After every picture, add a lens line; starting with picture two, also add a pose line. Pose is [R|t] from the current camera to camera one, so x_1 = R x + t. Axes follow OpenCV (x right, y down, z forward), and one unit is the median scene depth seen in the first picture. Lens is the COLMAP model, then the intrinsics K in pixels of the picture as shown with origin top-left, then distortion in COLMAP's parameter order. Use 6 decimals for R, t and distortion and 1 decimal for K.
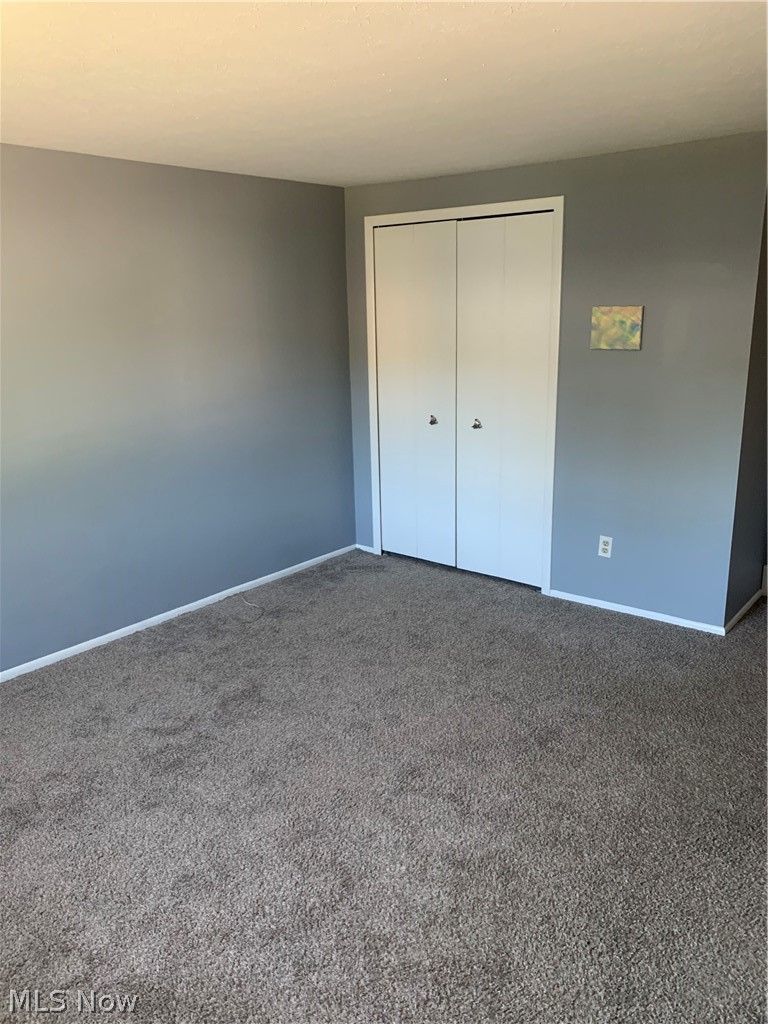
lens RADIAL K [[801.3, 0, 388.4], [0, 801.3, 509.5], [0, 0, 1]] dist [0.051419, -0.011206]
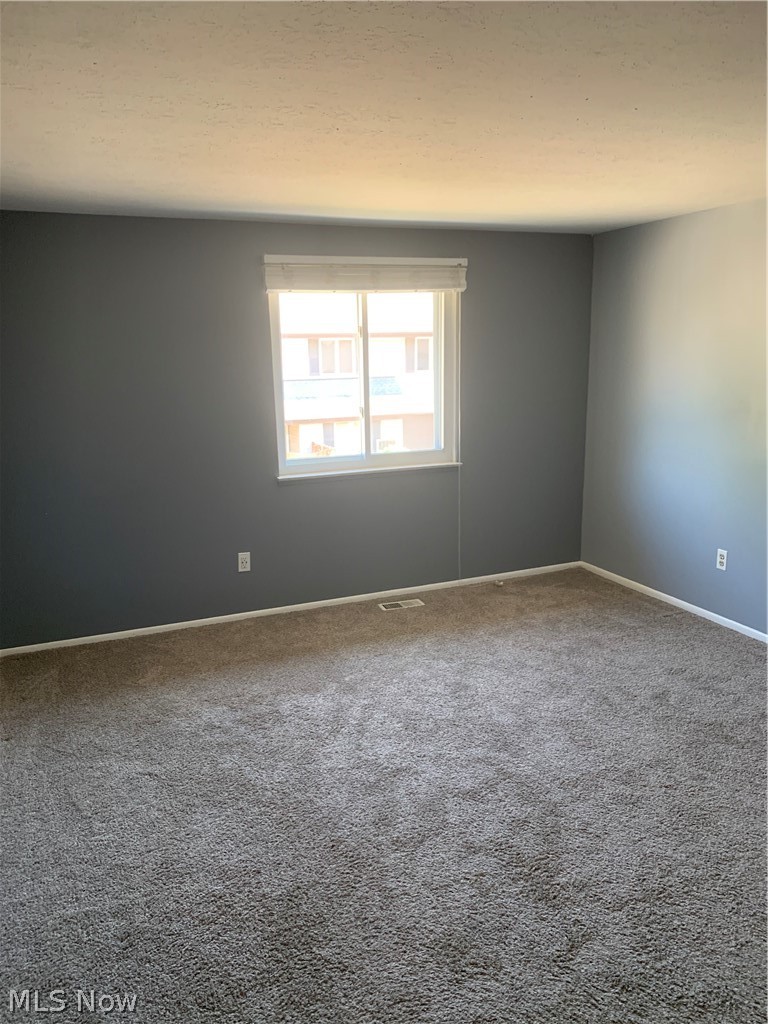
lens RADIAL K [[801.3, 0, 388.4], [0, 801.3, 509.5], [0, 0, 1]] dist [0.051419, -0.011206]
pose [[-0.467830, 0.218531, -0.856376, 1.022950], [-0.195974, 0.919180, 0.341616, -0.360199], [0.861818, 0.327646, -0.387193, 1.238785]]
